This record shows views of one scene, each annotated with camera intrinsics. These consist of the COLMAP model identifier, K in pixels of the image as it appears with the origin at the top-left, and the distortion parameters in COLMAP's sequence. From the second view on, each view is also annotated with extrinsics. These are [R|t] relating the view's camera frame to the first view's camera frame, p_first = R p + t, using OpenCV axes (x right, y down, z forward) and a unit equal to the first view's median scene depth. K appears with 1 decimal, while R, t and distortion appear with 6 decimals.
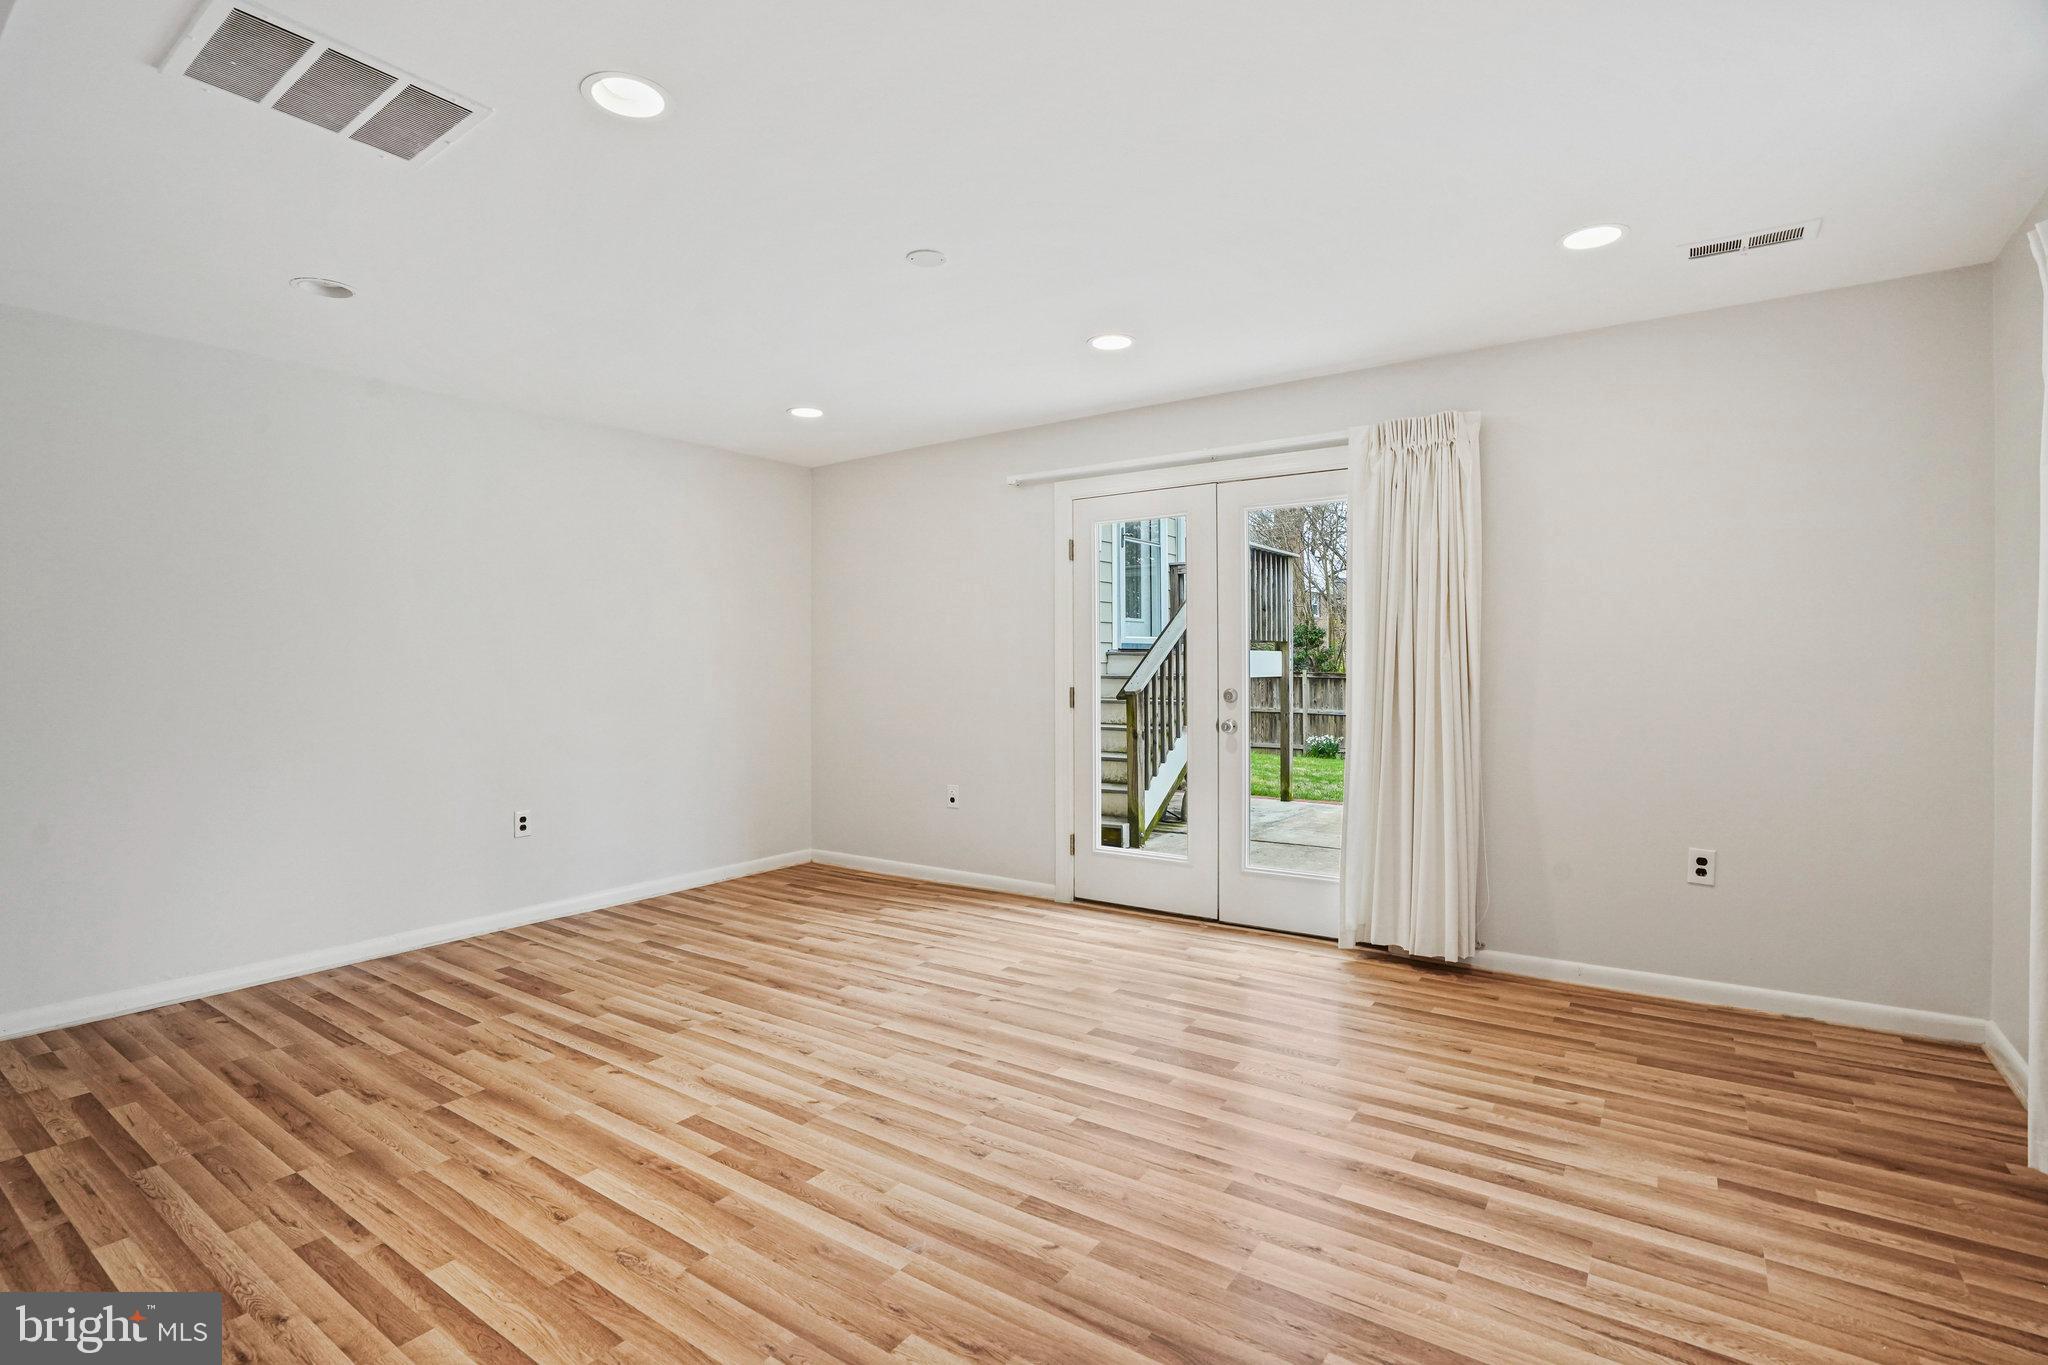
lens RADIAL K [[950.7, 0, 1035.5], [0, 950.7, 673.7], [0, 0, 1]] dist [-0.001150, 0.001192]
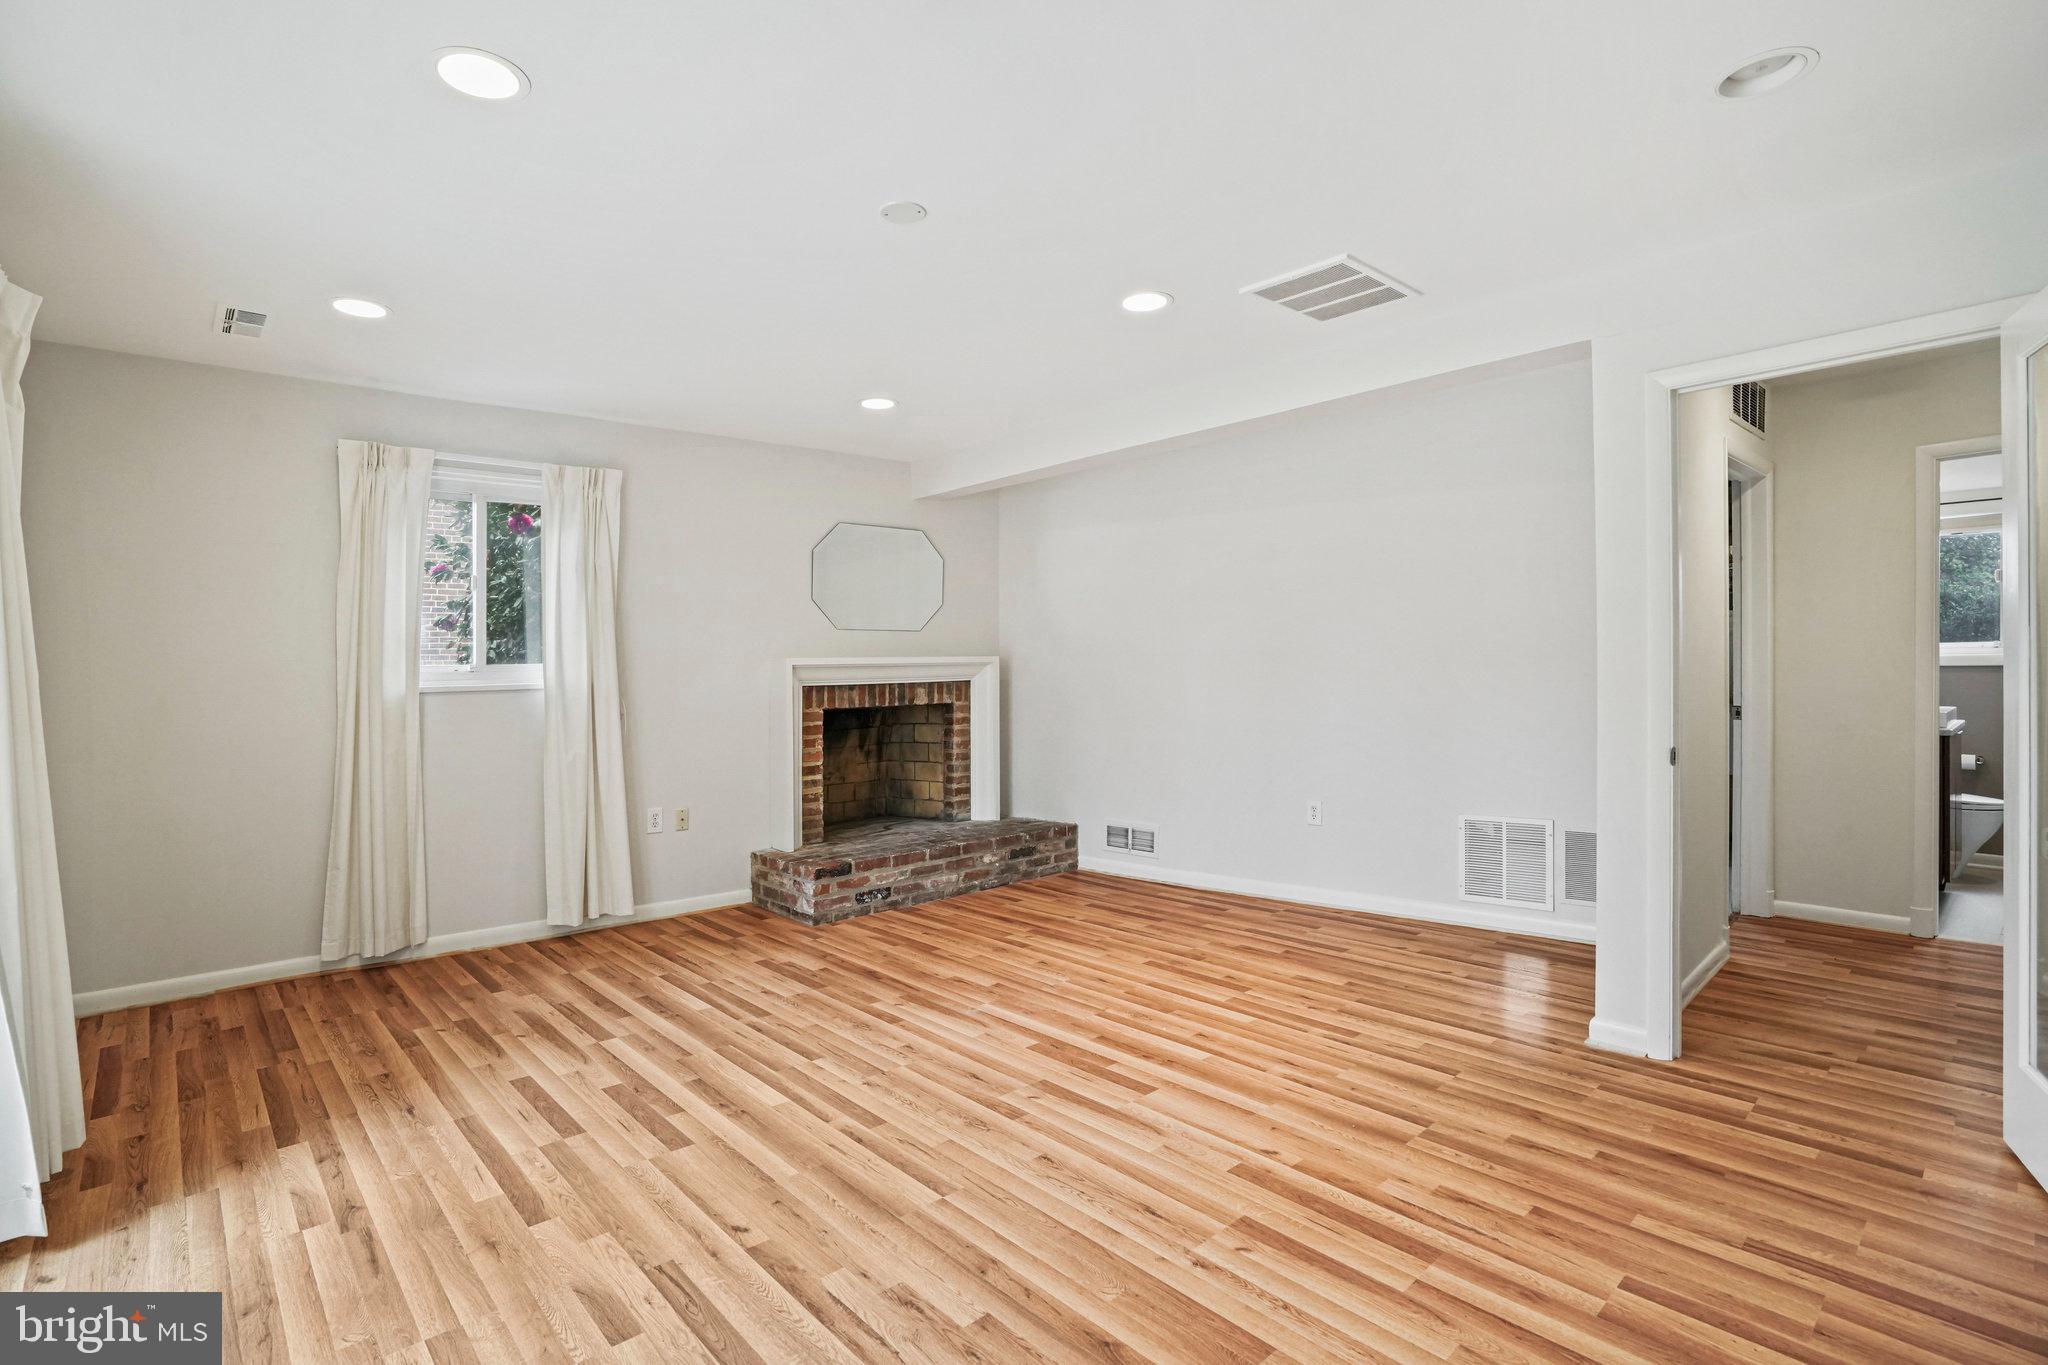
lens RADIAL K [[977.9, 0, 1007.2], [0, 977.9, 684.8], [0, 0, 1]] dist [-0.056340, 0.021813]
pose [[-0.968100, 0.021661, 0.249624, -0.478640], [0.029135, 0.999230, 0.026283, -0.012871], [-0.248863, 0.032718, -0.967986, 2.016037]]
